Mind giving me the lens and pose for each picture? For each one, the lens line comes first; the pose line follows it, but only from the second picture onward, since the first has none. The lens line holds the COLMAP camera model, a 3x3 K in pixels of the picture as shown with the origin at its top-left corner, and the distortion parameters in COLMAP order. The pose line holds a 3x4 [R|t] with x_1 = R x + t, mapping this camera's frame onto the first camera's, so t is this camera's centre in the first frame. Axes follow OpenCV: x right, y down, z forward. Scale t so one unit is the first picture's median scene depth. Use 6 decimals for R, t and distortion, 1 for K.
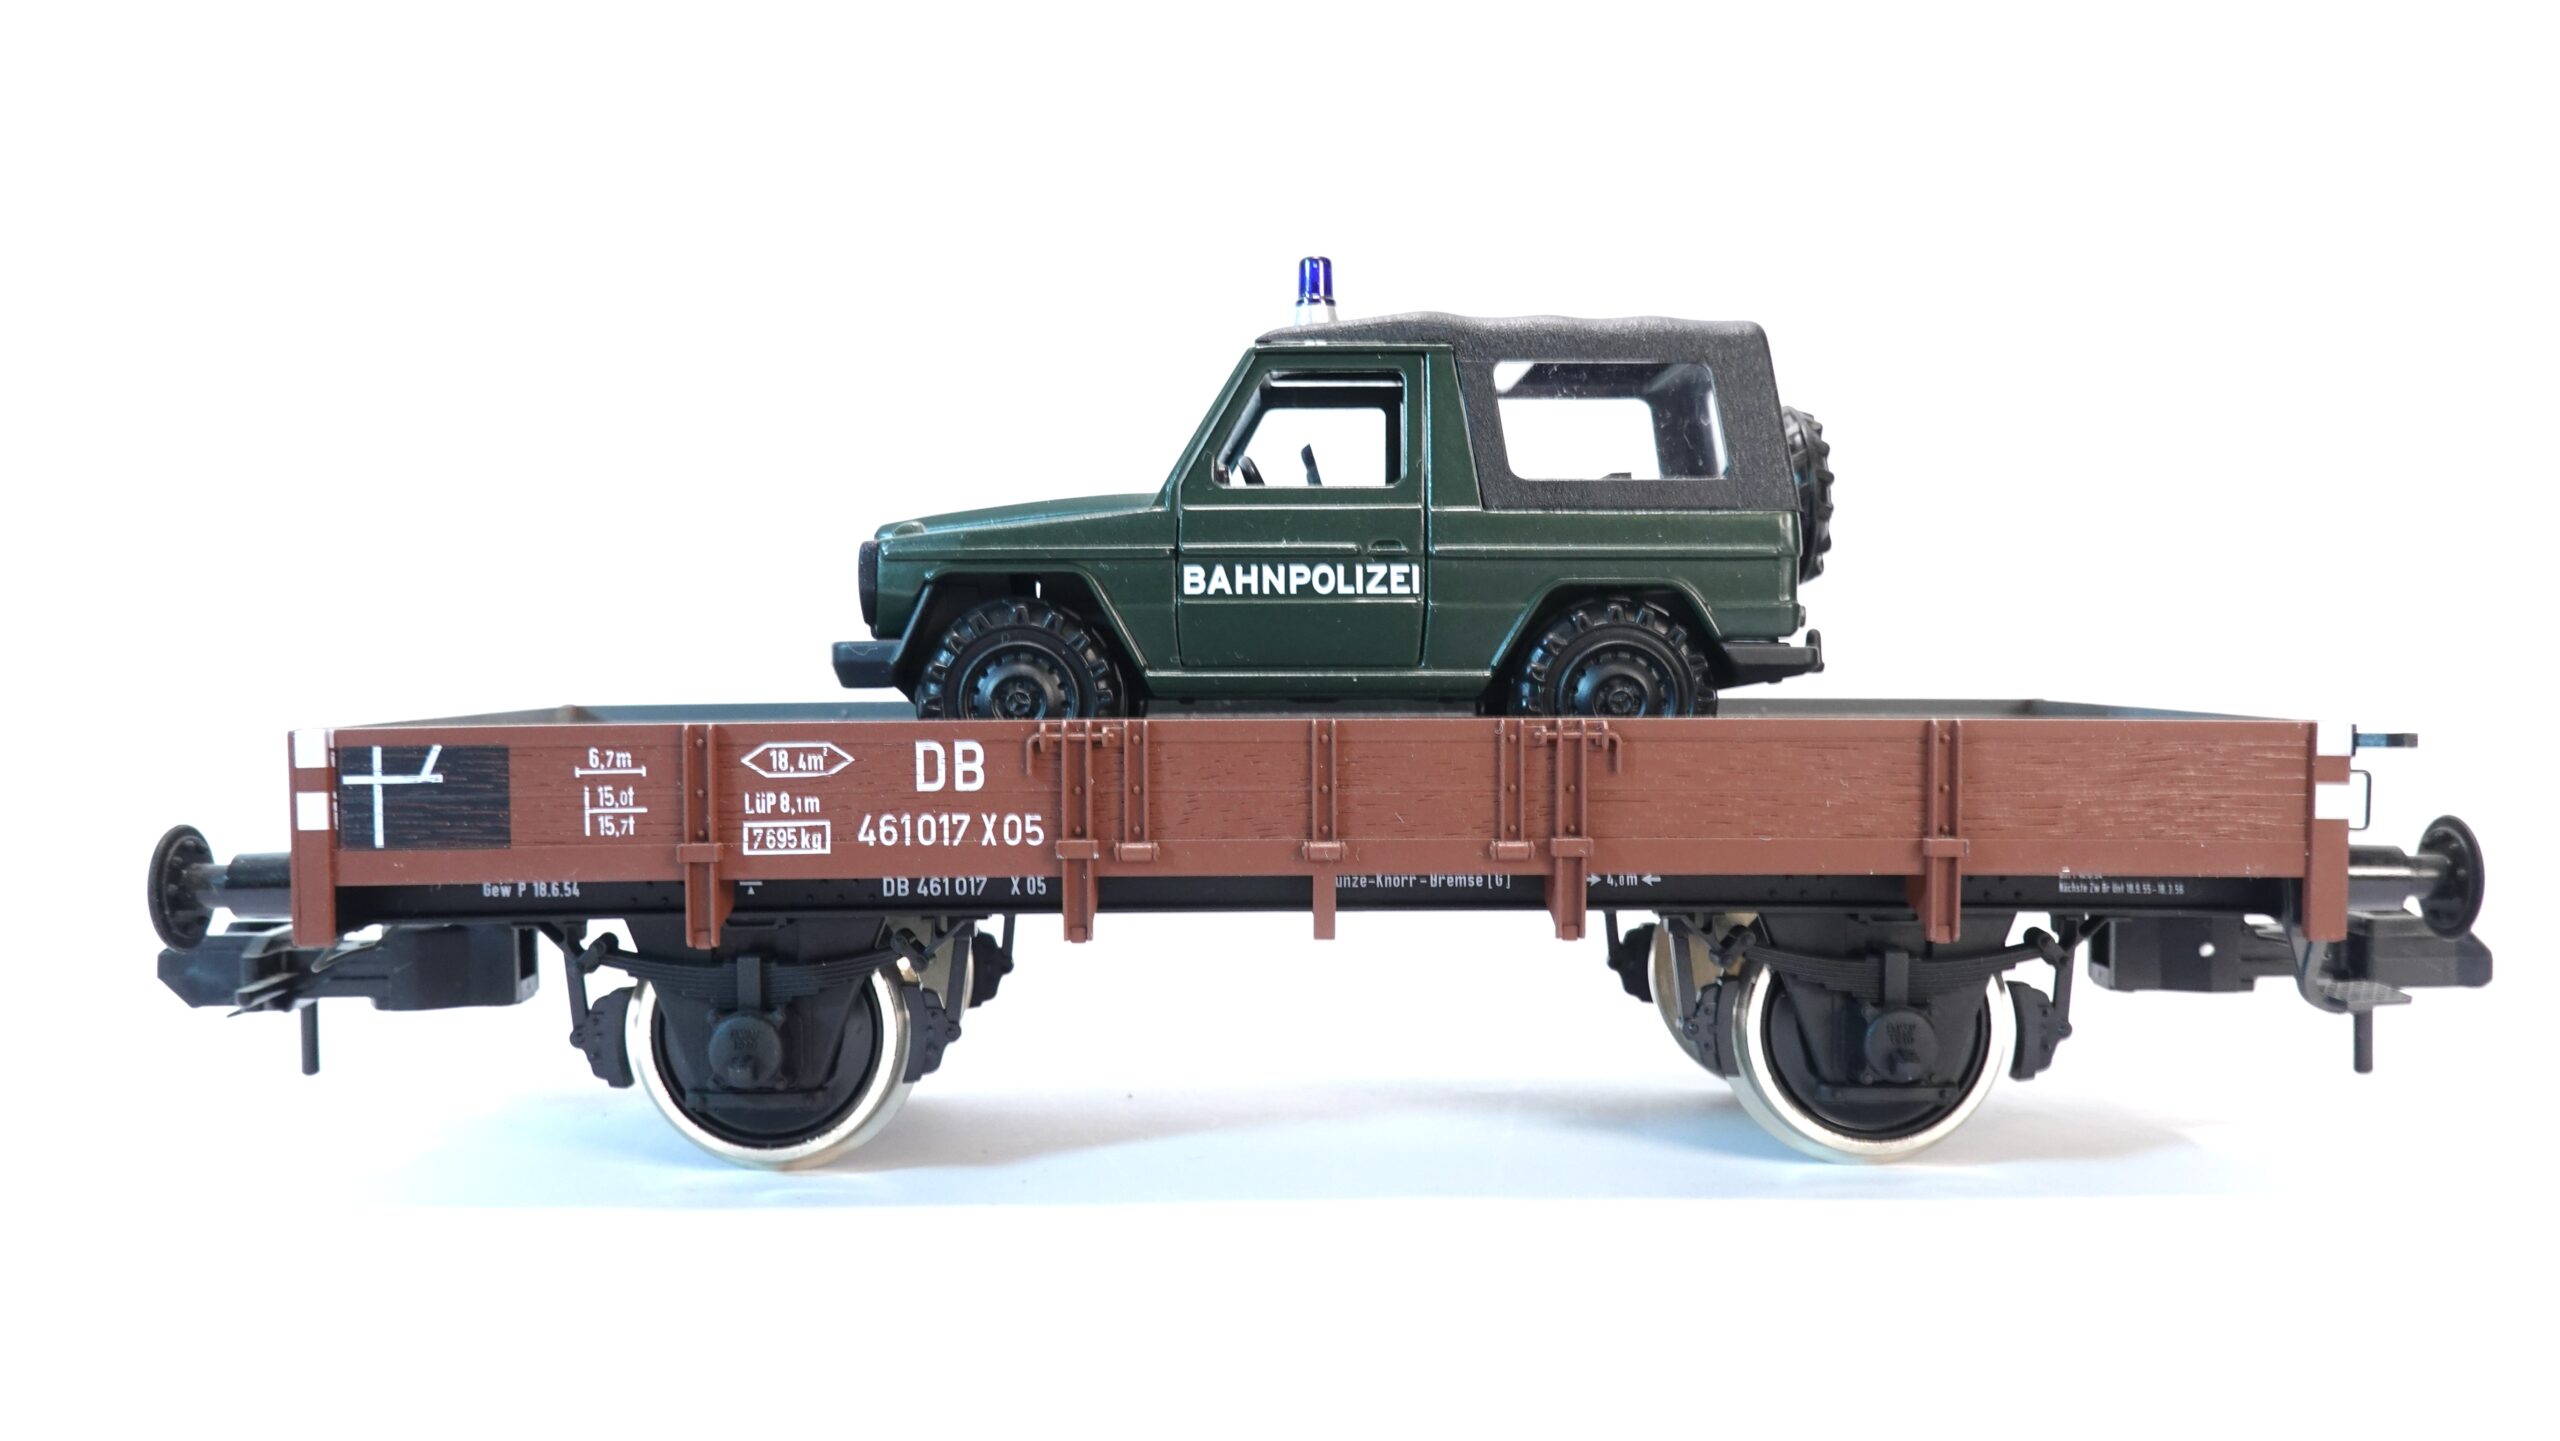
lens RADIAL K [[2157.7, 0, 1274.3], [0, 2157.7, 705.6], [0, 0, 1]] dist [0.006780, -0.012270]
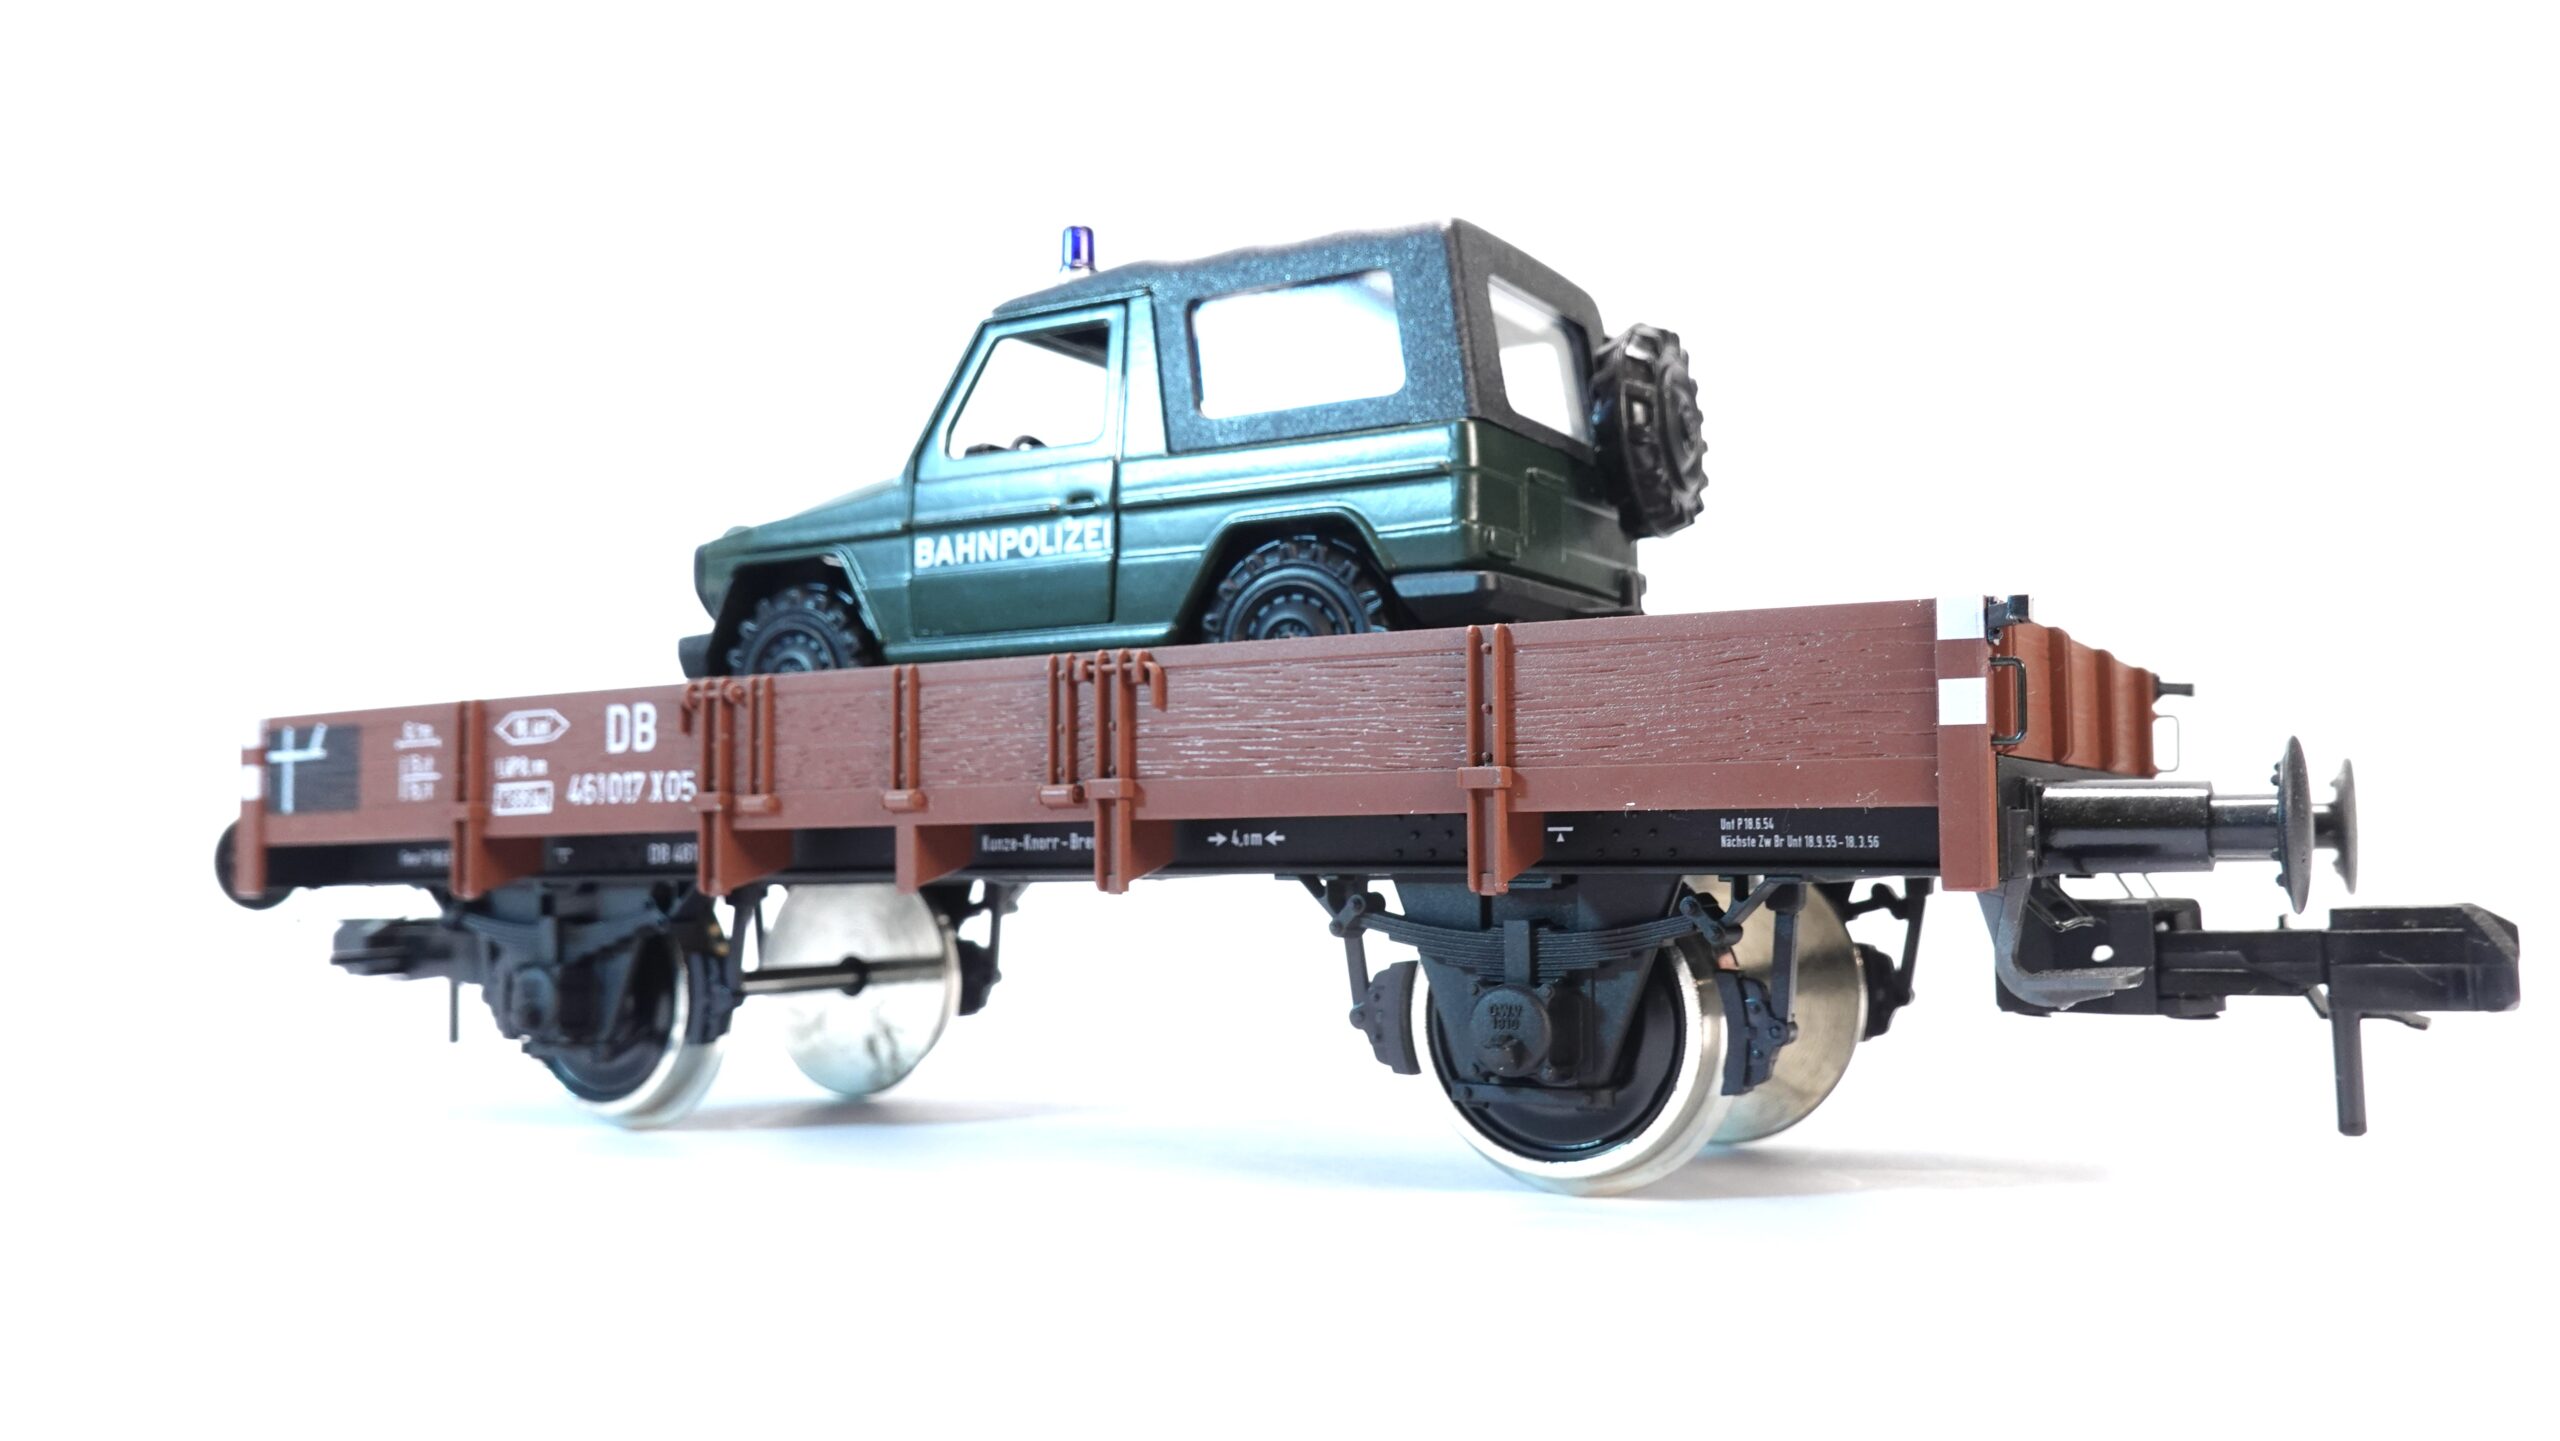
lens RADIAL K [[2157.7, 0, 1276.2], [0, 2157.7, 694.1], [0, 0, 1]] dist [0.006780, -0.012270]
pose [[0.857981, -0.047308, -0.511499, 0.669621], [-0.003201, 0.995238, -0.097418, 0.114350], [0.513672, 0.085220, 0.853744, 0.249867]]
